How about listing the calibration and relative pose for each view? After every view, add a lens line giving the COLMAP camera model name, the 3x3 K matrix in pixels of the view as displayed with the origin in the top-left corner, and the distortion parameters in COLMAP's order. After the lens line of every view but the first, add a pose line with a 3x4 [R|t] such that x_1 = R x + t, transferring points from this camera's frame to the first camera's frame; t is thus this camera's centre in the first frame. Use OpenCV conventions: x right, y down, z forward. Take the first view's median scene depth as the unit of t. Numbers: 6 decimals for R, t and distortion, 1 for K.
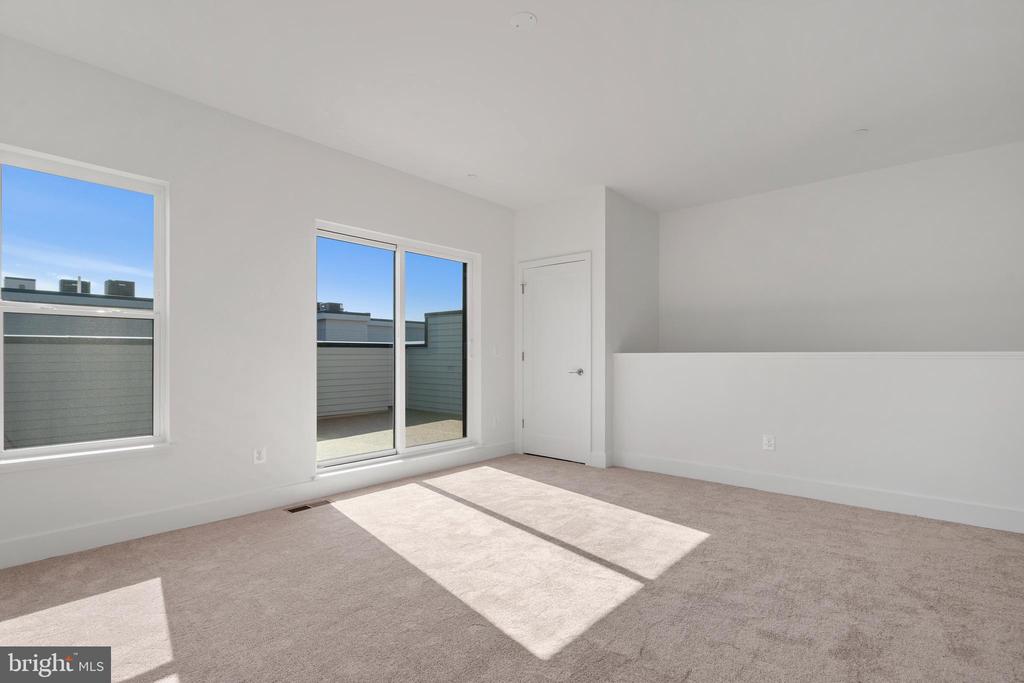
lens RADIAL K [[475.5, 0, 508.0], [0, 475.5, 346.0], [0, 0, 1]] dist [-0.015602, 0.000627]
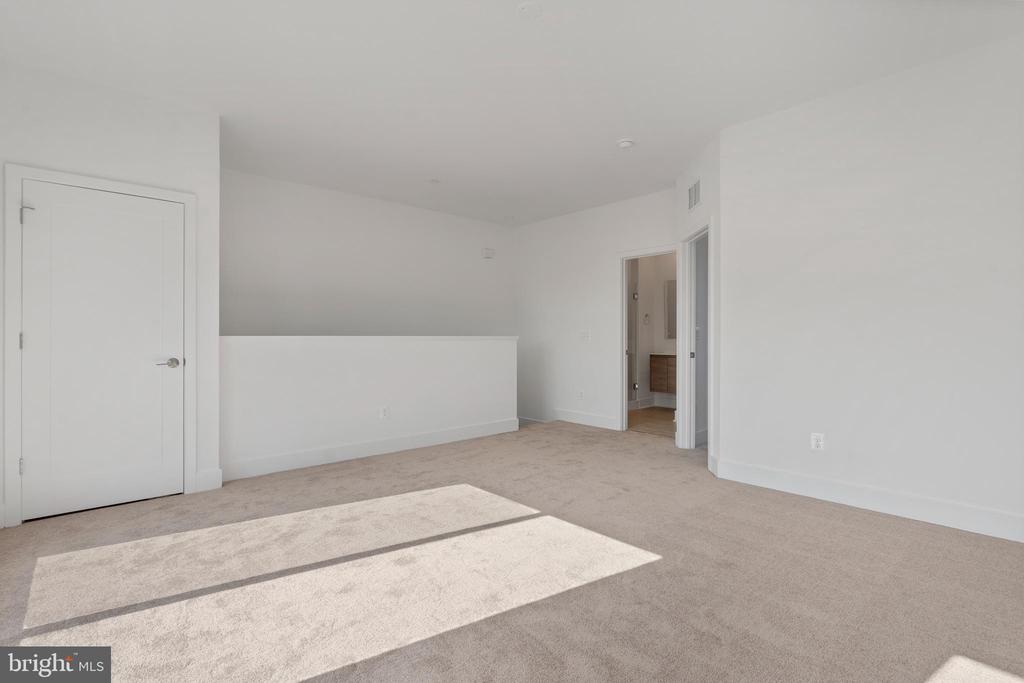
lens RADIAL K [[475.5, 0, 508.3], [0, 475.5, 340.2], [0, 0, 1]] dist [-0.015602, 0.000627]
pose [[0.138940, -0.003990, 0.990293, -0.689159], [-0.015396, 0.999862, 0.006189, 0.015586], [-0.990181, -0.016107, 0.138859, 0.645414]]
